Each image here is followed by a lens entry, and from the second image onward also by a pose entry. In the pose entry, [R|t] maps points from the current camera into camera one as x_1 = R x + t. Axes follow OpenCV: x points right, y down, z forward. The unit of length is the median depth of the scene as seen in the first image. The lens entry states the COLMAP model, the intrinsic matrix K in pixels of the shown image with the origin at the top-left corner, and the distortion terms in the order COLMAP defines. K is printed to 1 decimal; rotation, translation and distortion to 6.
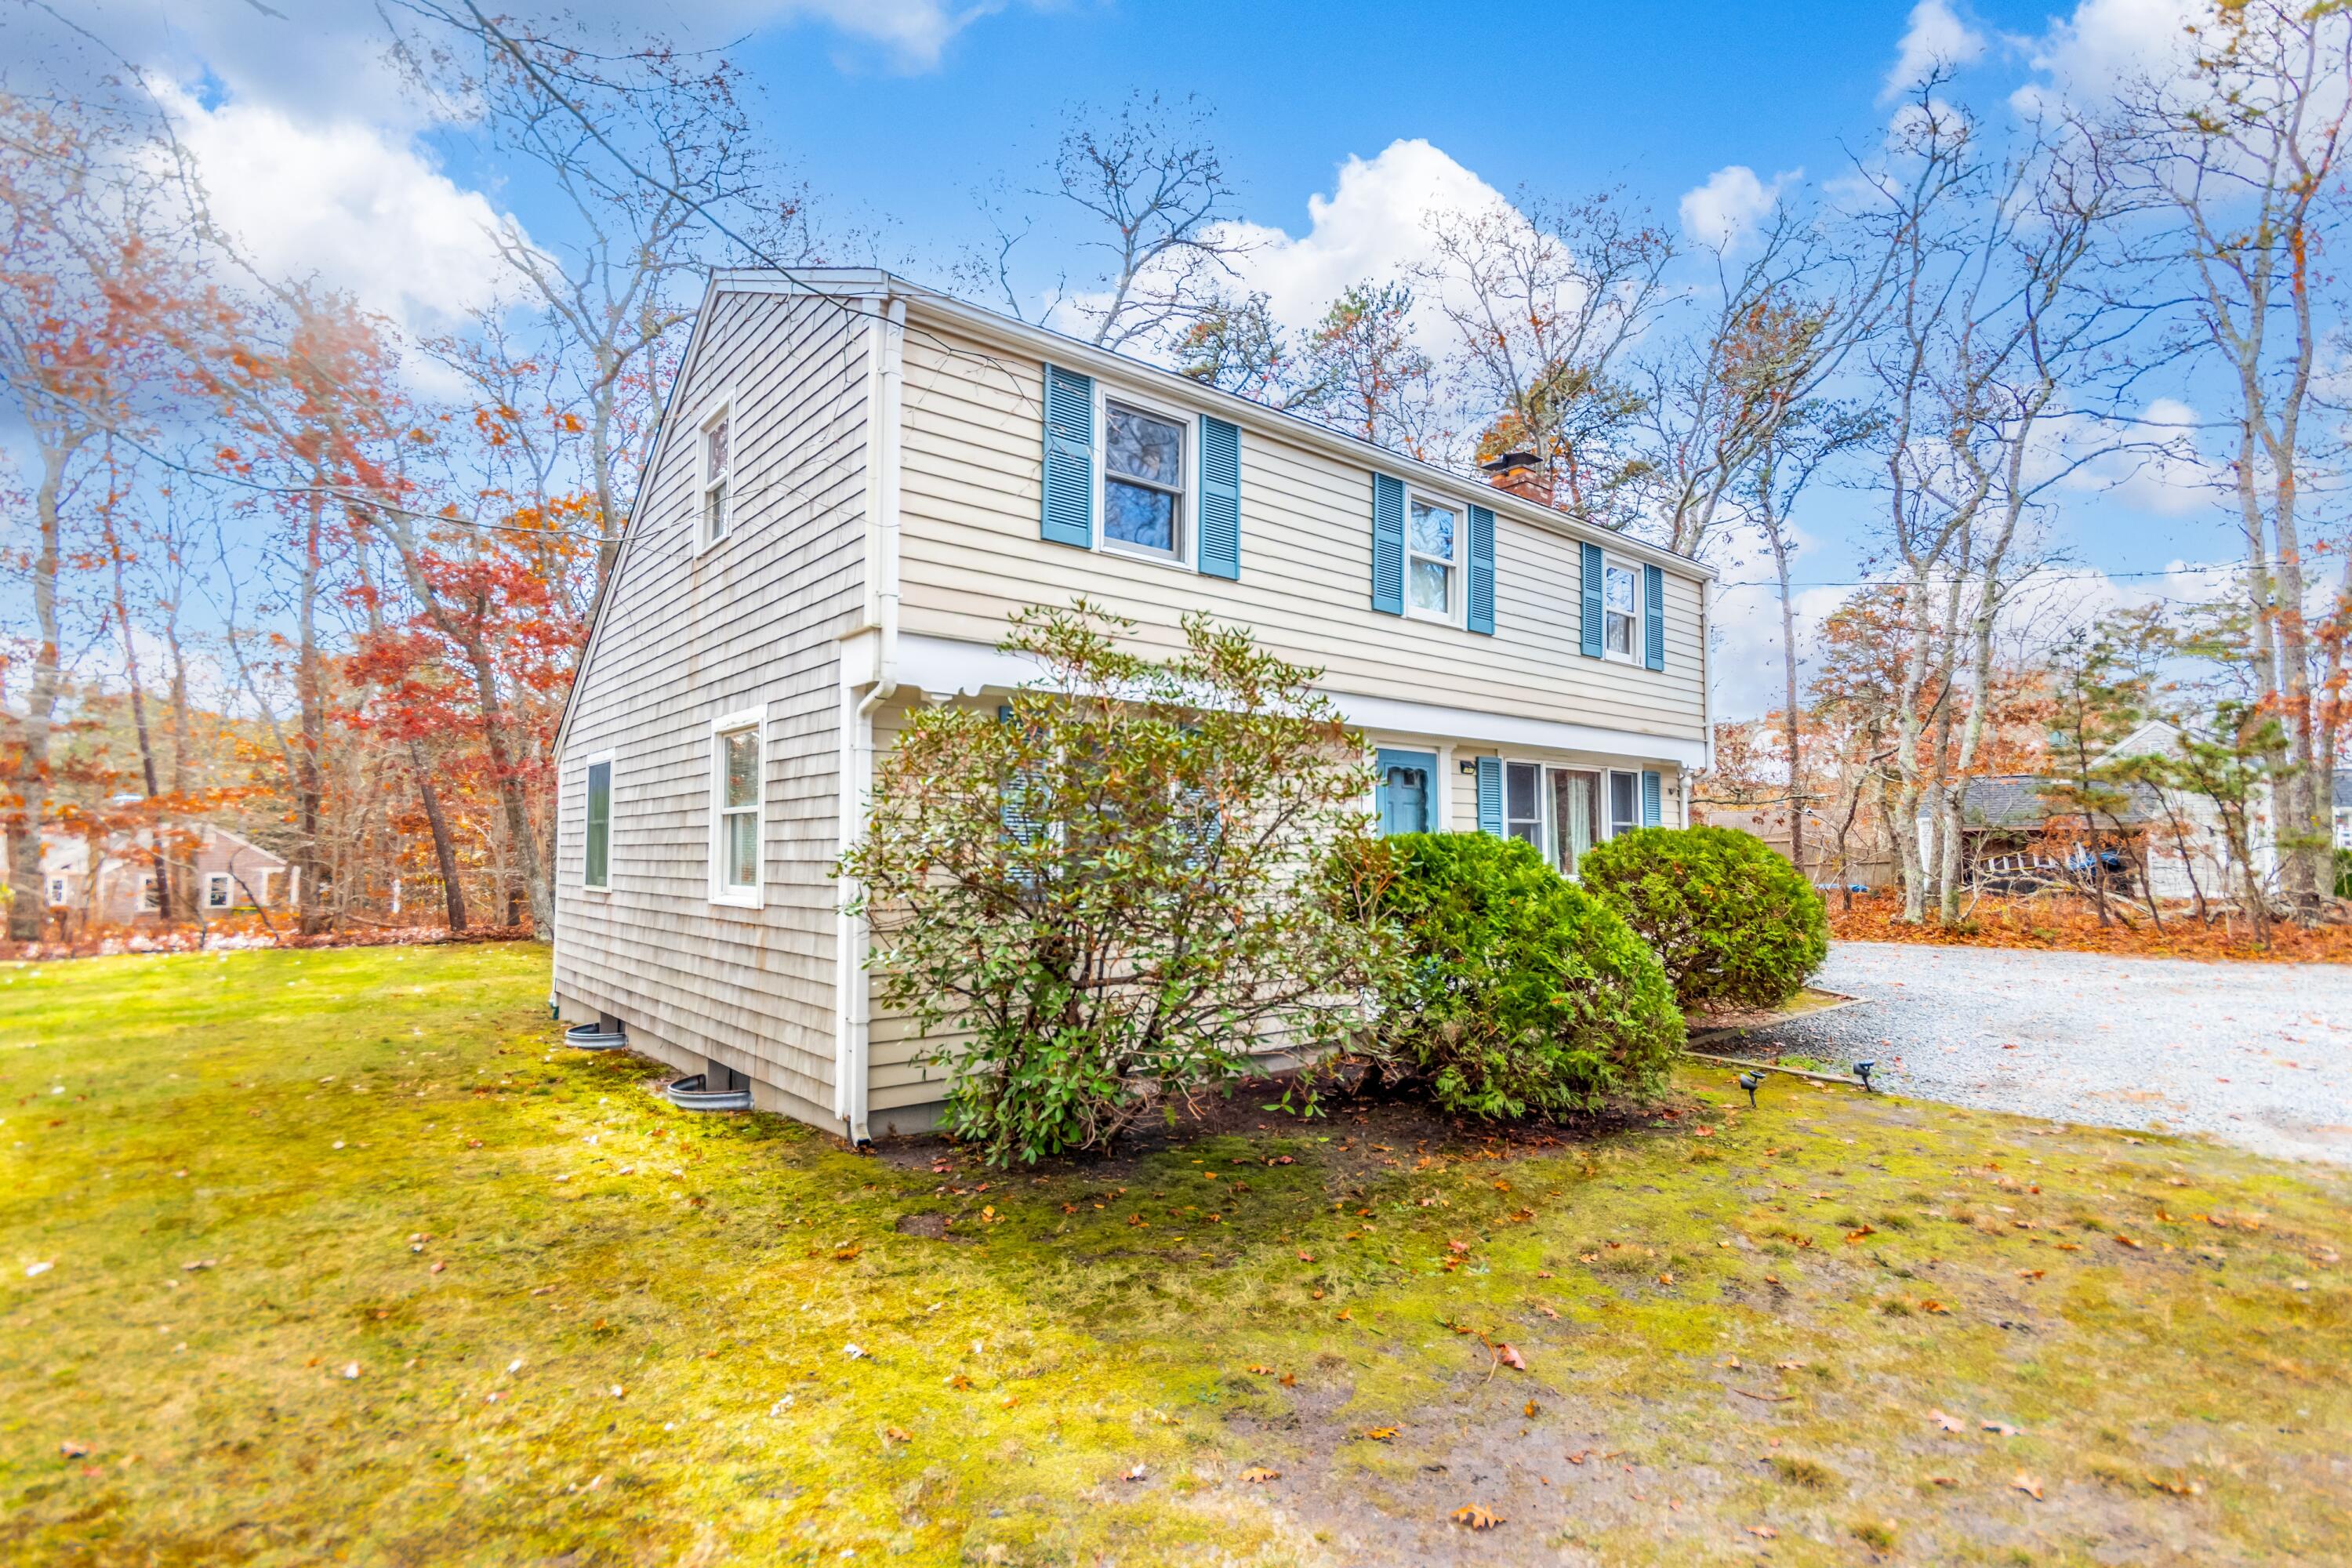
lens RADIAL K [[1121.3, 0, 1176.0], [0, 1121.3, 784.0], [0, 0, 1]] dist [-0.002433, -0.000850]
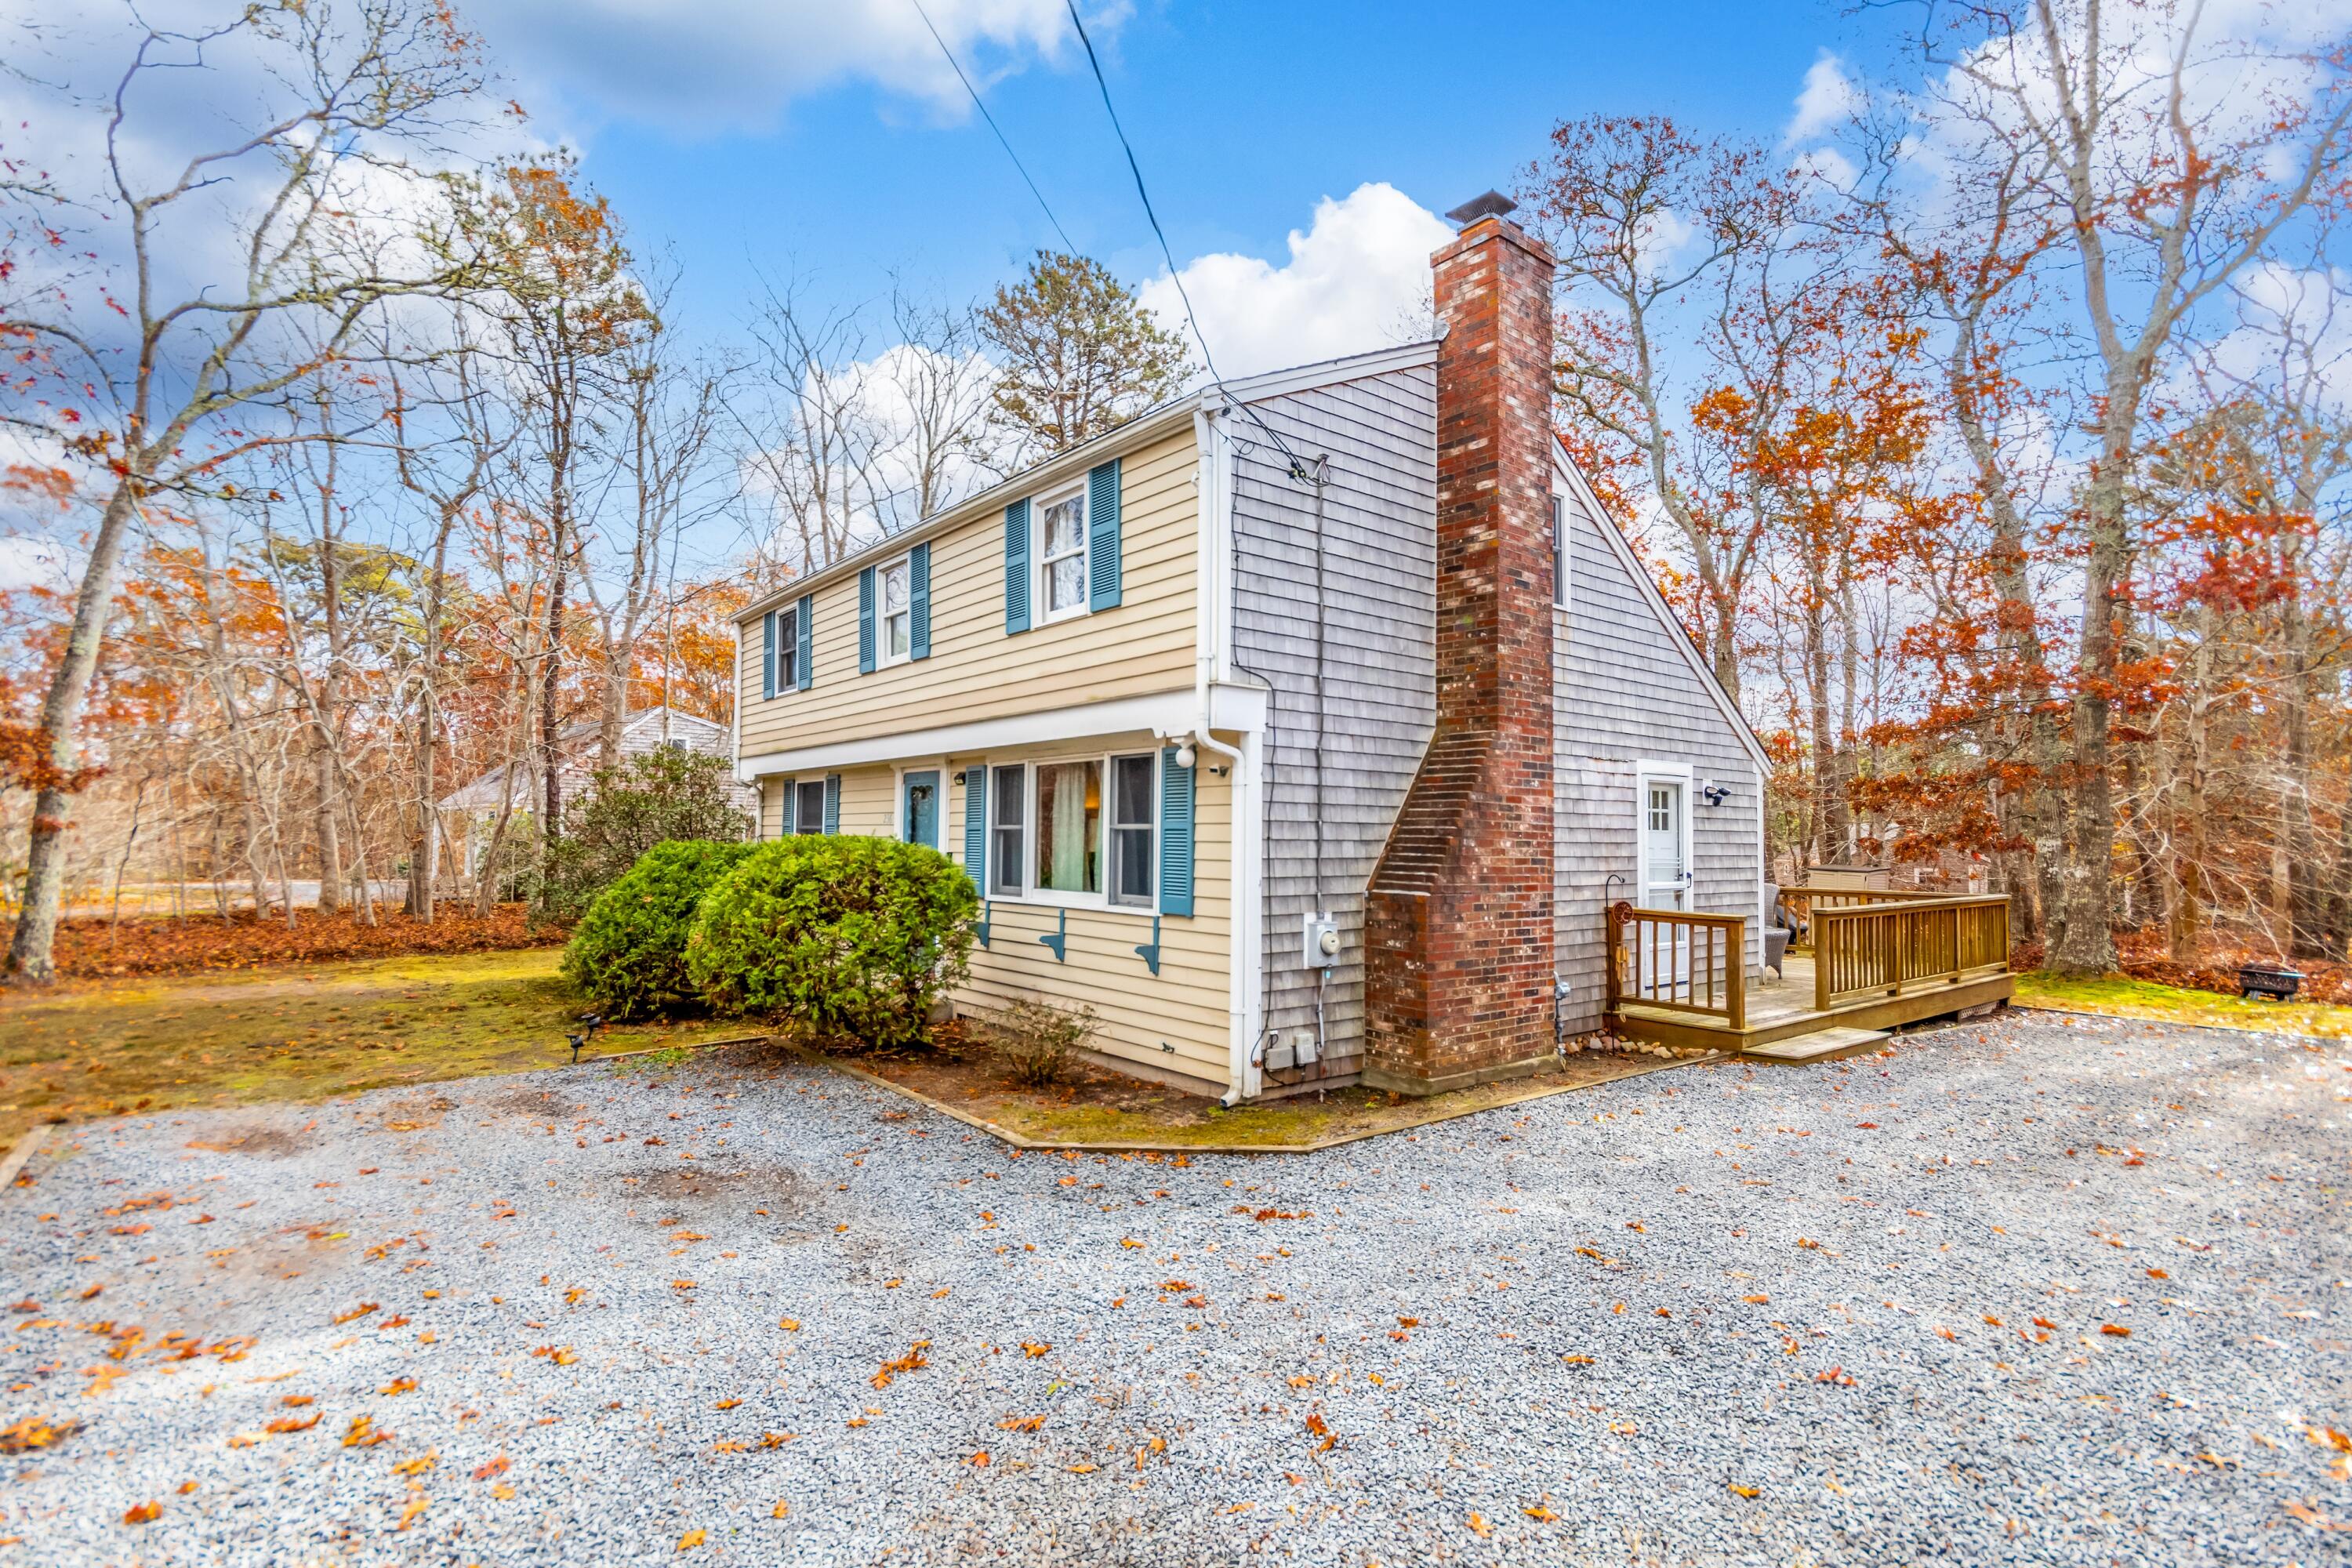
lens RADIAL K [[1121.3, 0, 1176.0], [0, 1121.3, 784.0], [0, 0, 1]] dist [-0.002433, -0.000850]
pose [[-0.030807, -0.033022, -0.998980, 1.348467], [0.066681, 0.997160, -0.035018, 0.042491], [0.997299, -0.067691, -0.028517, 1.259983]]
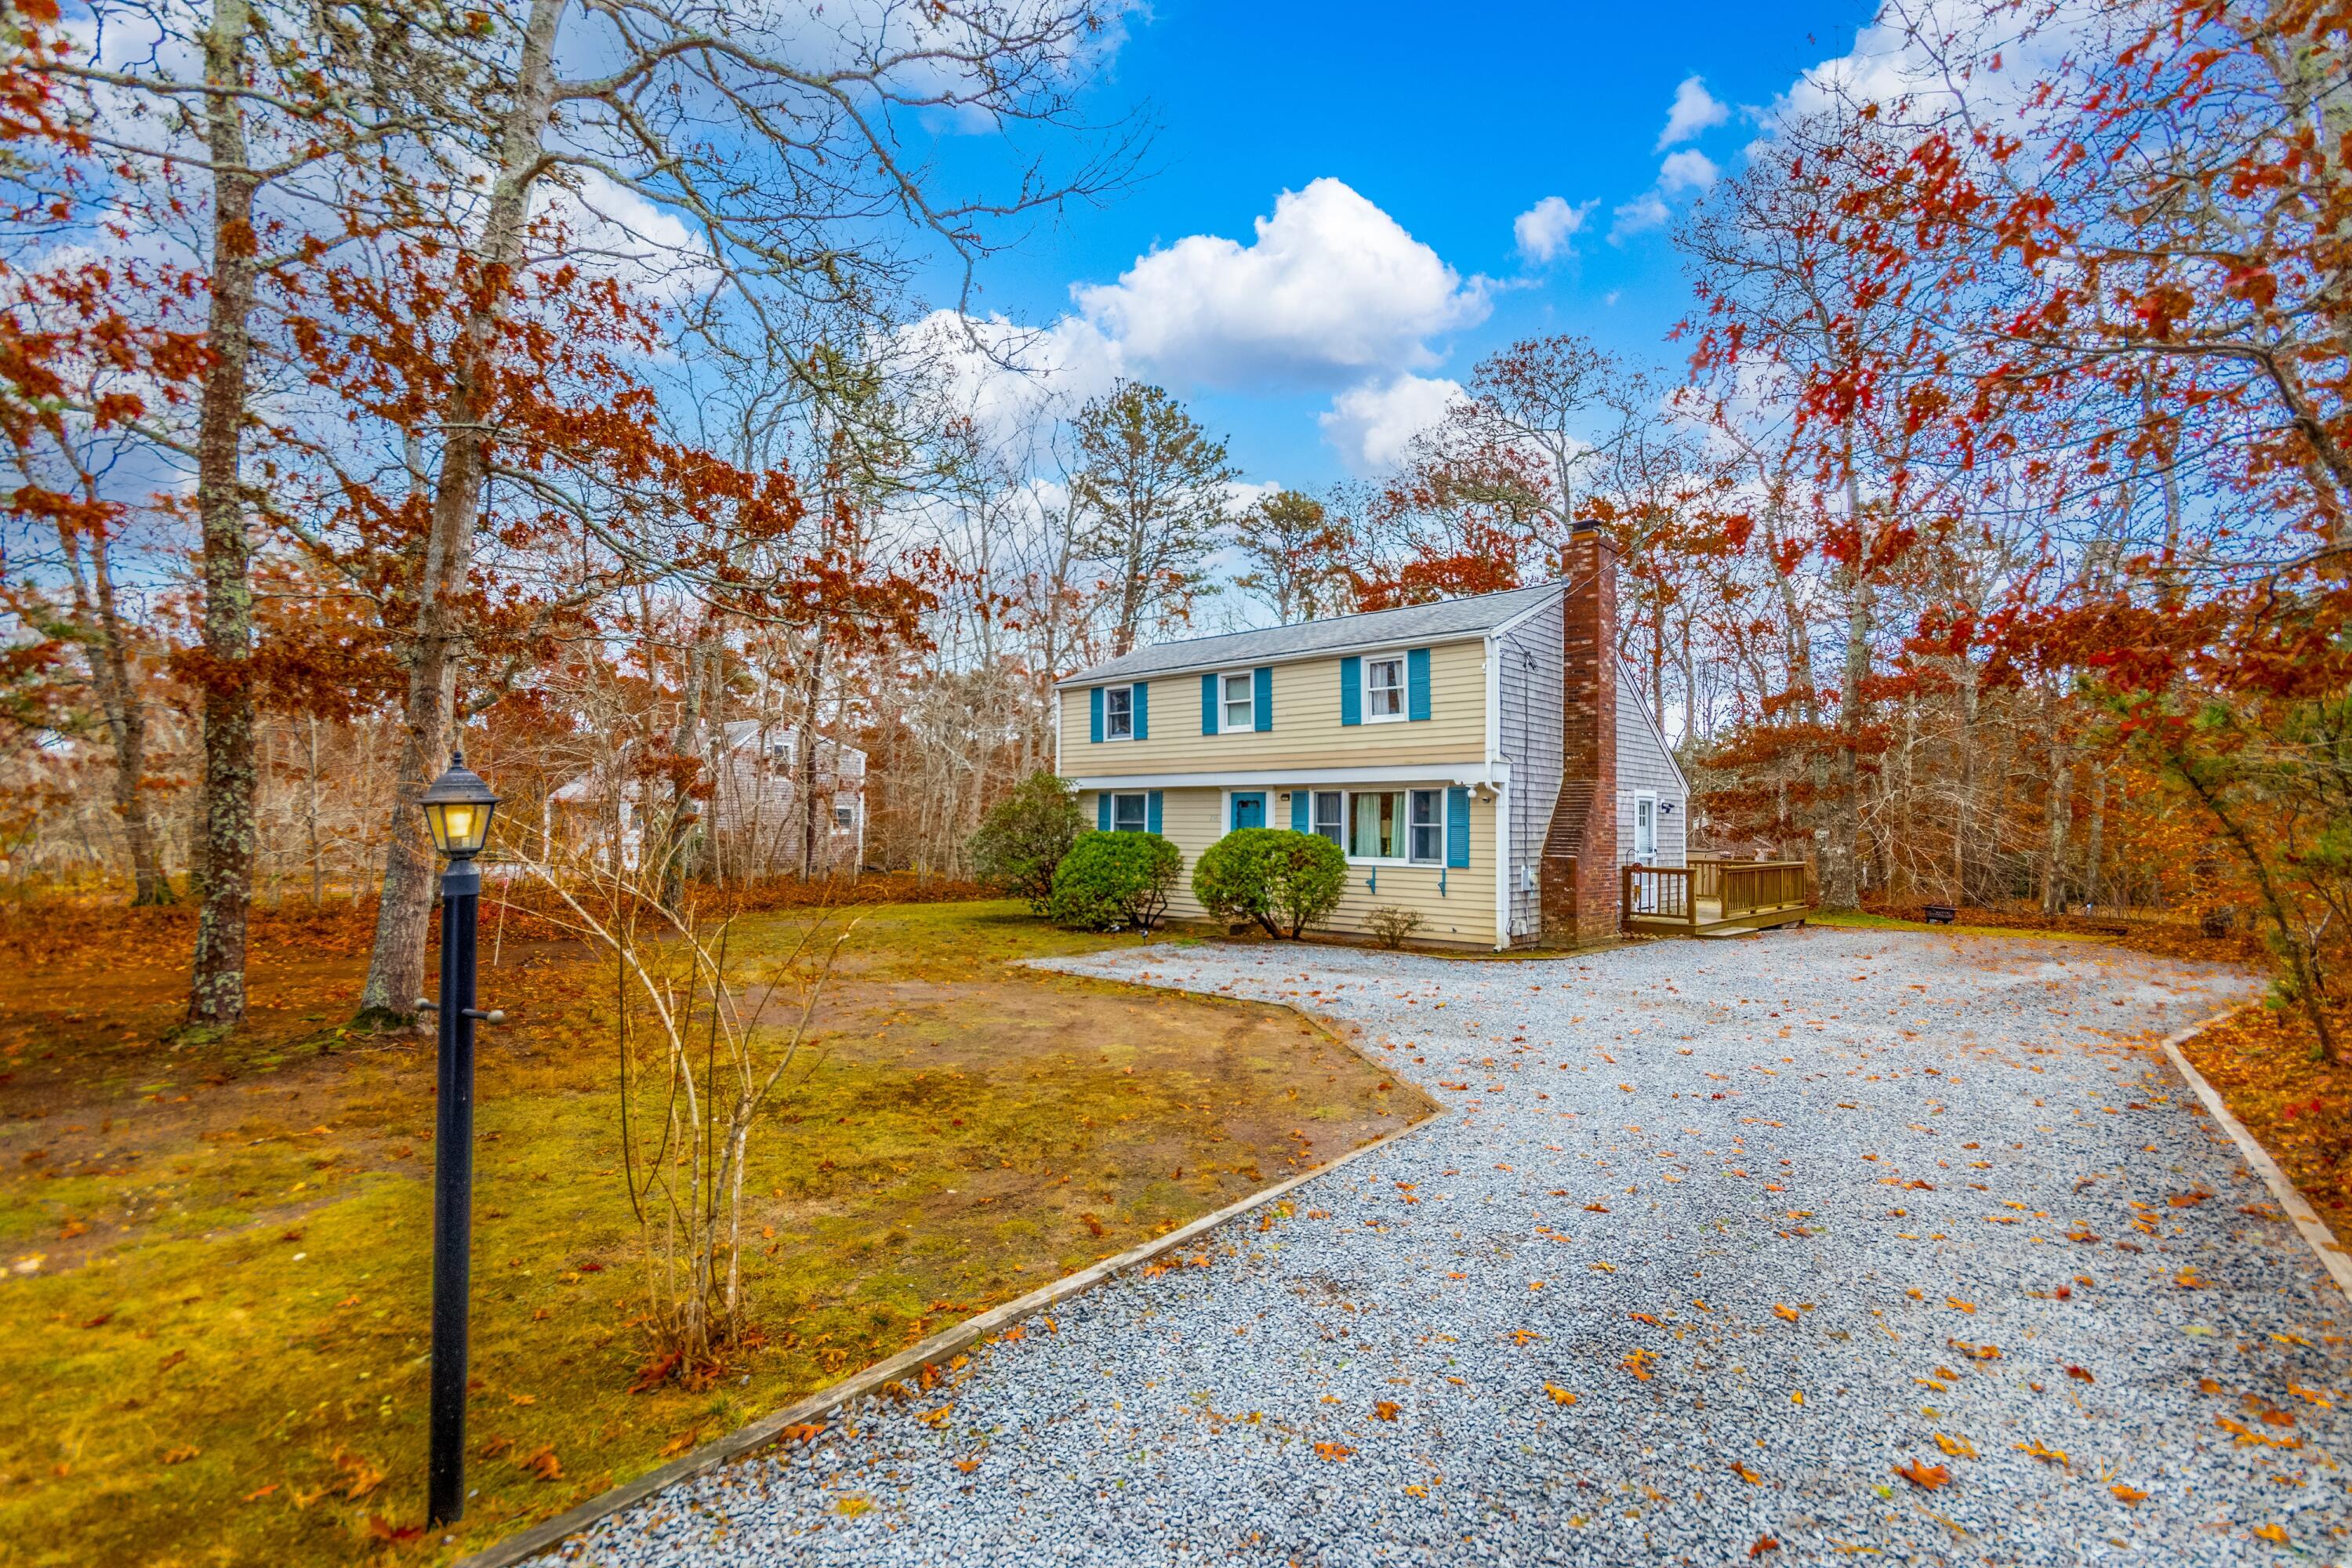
lens RADIAL K [[1103.4, 0, 1176.0], [0, 1103.4, 784.0], [0, 0, 1]] dist [0.002132, 0.000113]
pose [[0.114540, -0.025987, -0.993079, 2.176987], [0.065467, 0.997682, -0.018556, -0.016396], [0.991259, -0.062889, 0.115976, 0.603572]]
